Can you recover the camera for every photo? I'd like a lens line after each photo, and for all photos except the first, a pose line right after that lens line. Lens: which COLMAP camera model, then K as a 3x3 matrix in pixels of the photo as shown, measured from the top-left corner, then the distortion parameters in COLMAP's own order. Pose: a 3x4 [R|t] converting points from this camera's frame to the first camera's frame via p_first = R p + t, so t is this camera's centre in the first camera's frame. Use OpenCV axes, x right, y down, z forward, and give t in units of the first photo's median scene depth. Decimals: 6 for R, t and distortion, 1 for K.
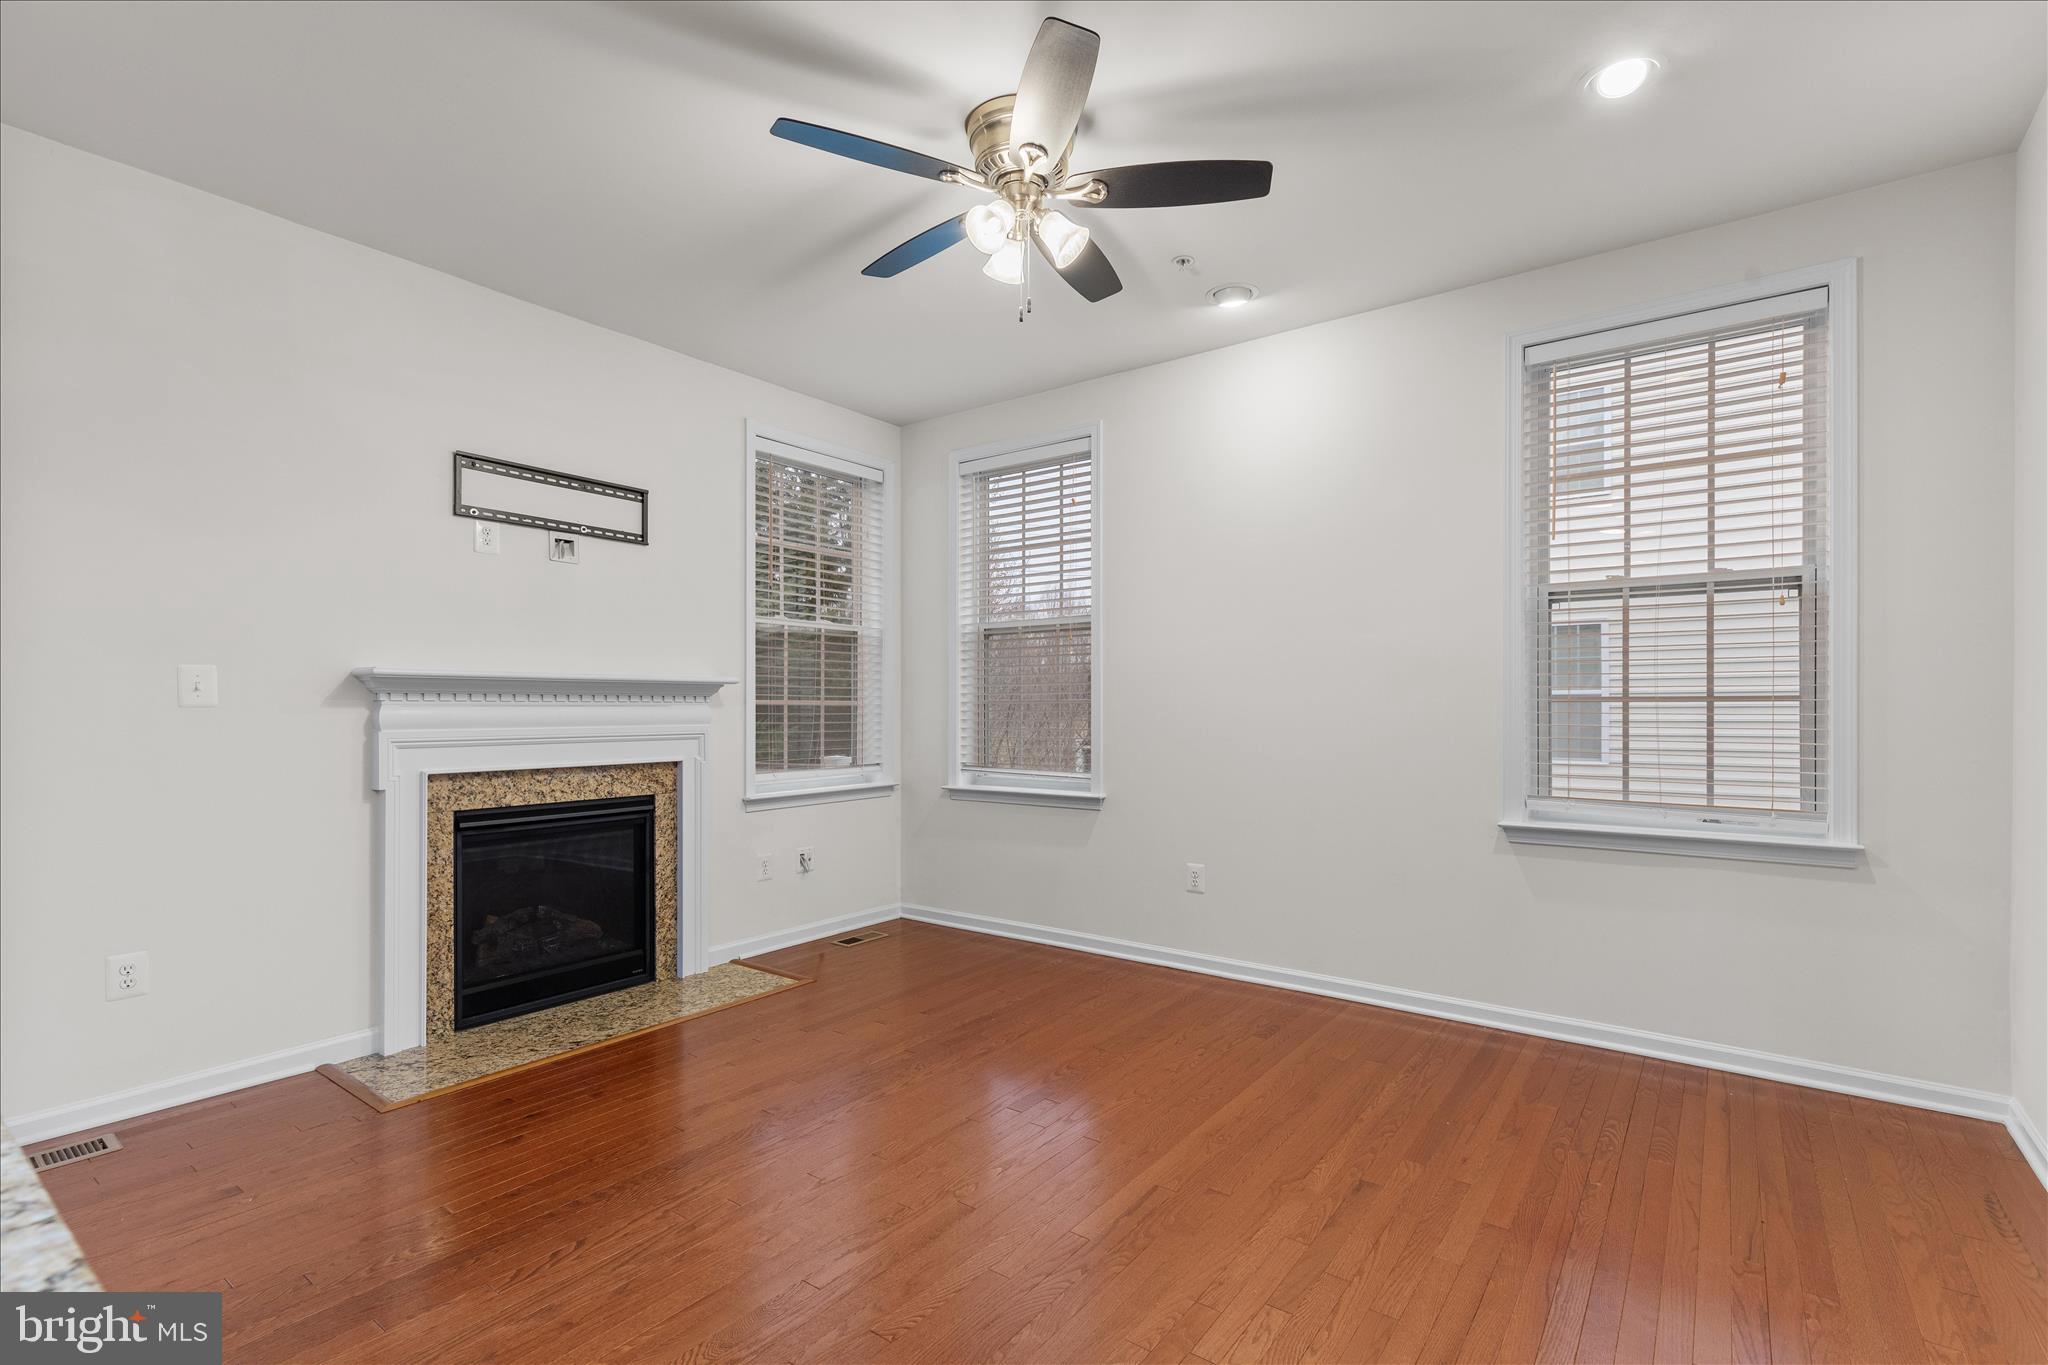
lens RADIAL K [[955.5, 0, 1018.4], [0, 955.5, 708.3], [0, 0, 1]] dist [0.000812, -0.000176]
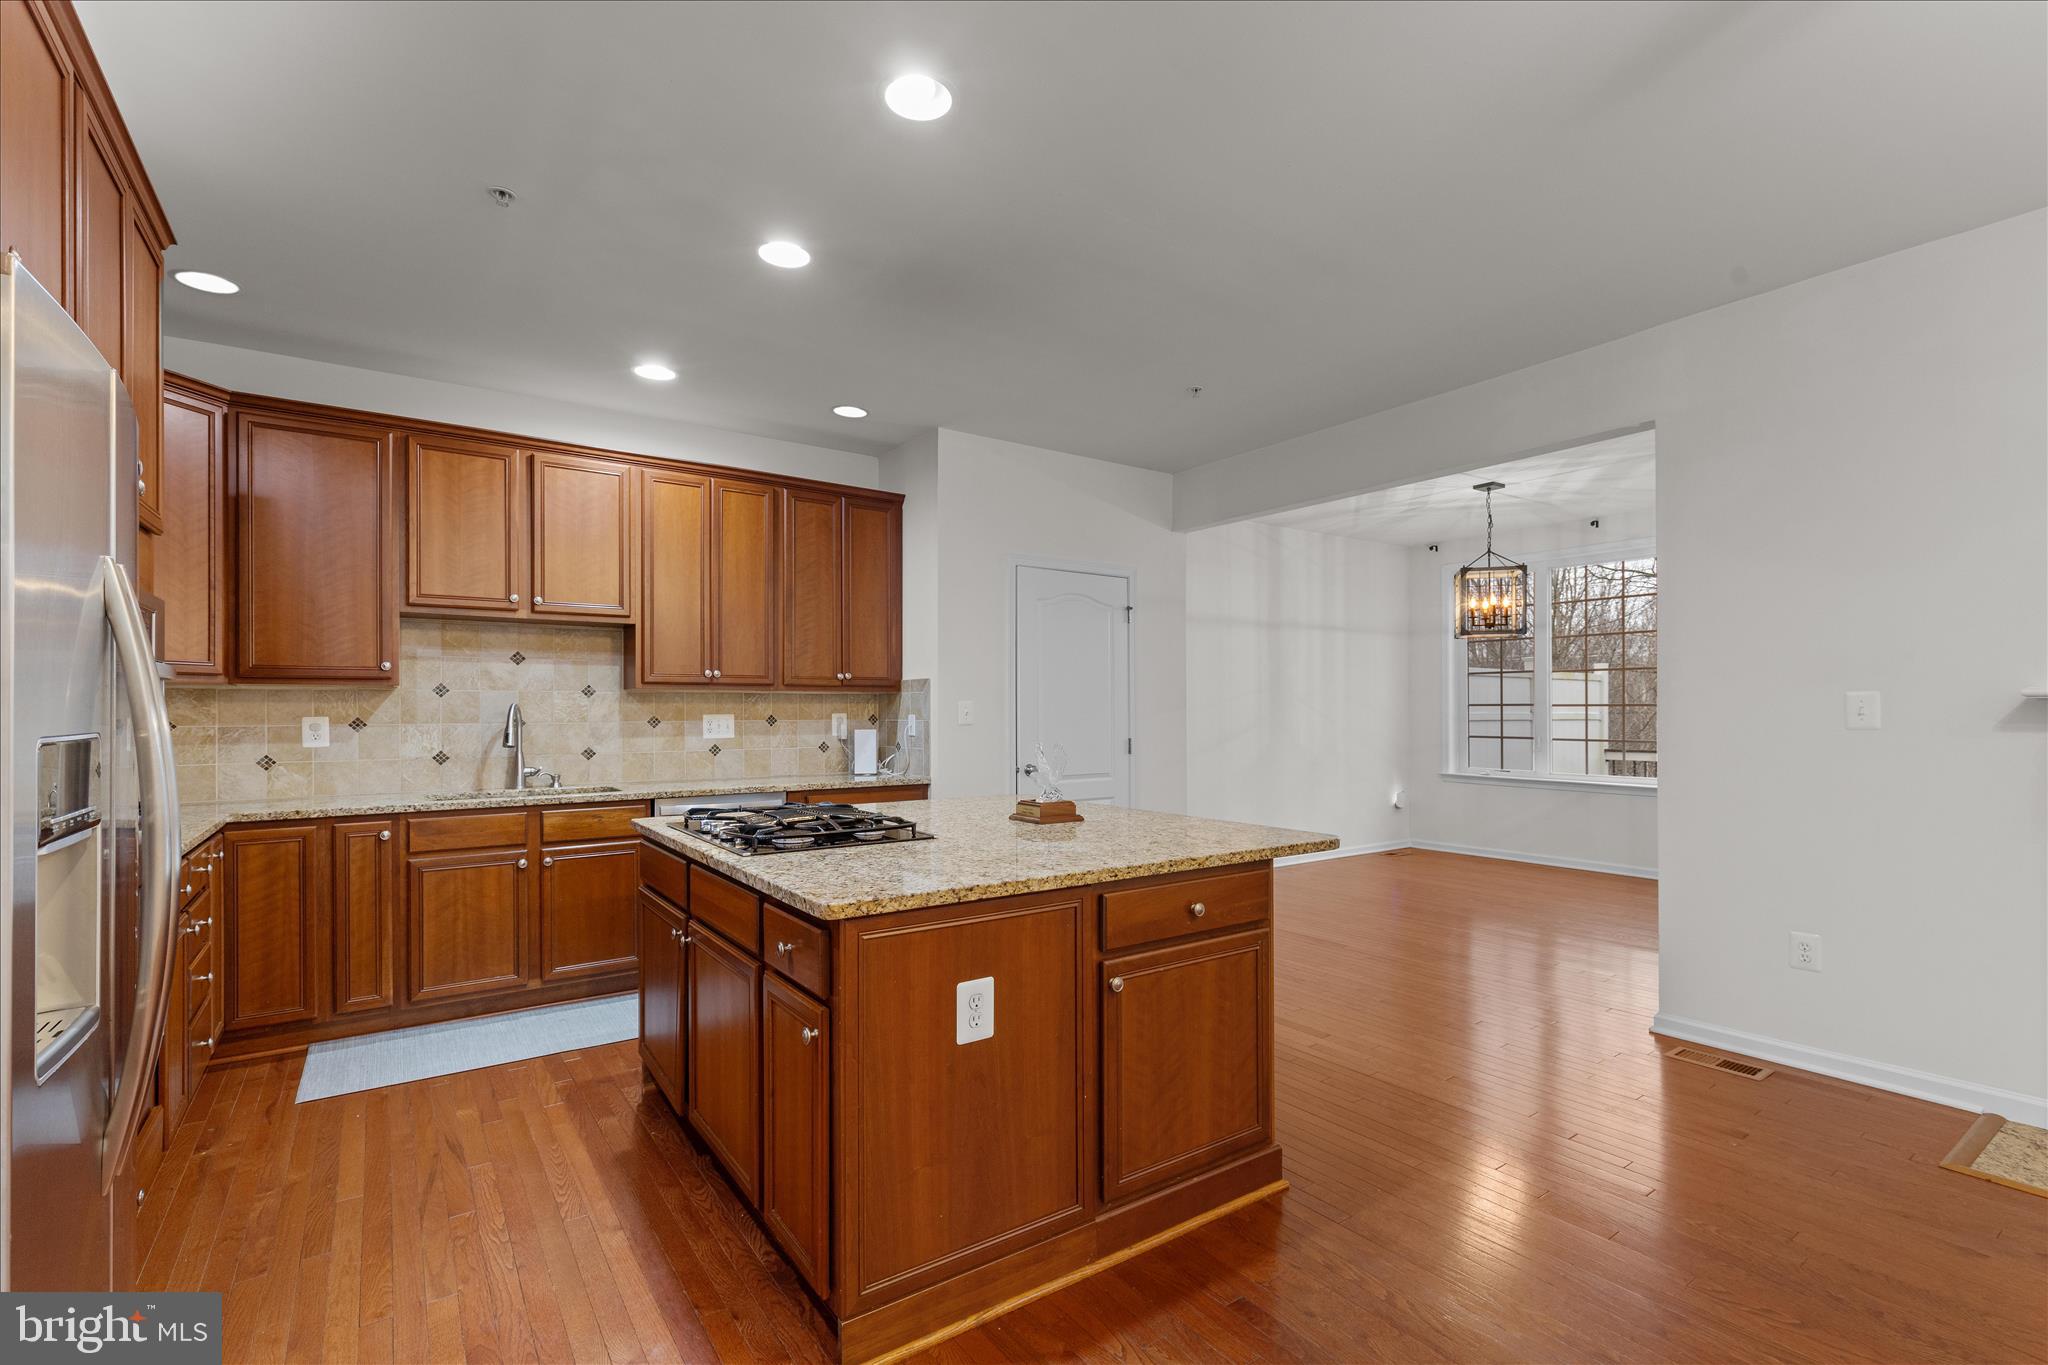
lens RADIAL K [[924.6, 0, 1040.5], [0, 924.6, 703.5], [0, 0, 1]] dist [0.004381, -0.000628]
pose [[-0.315539, -0.005866, -0.948894, 0.345409], [0.000691, 0.999979, -0.006412, -0.018753], [0.948912, -0.002679, -0.315528, 0.324456]]
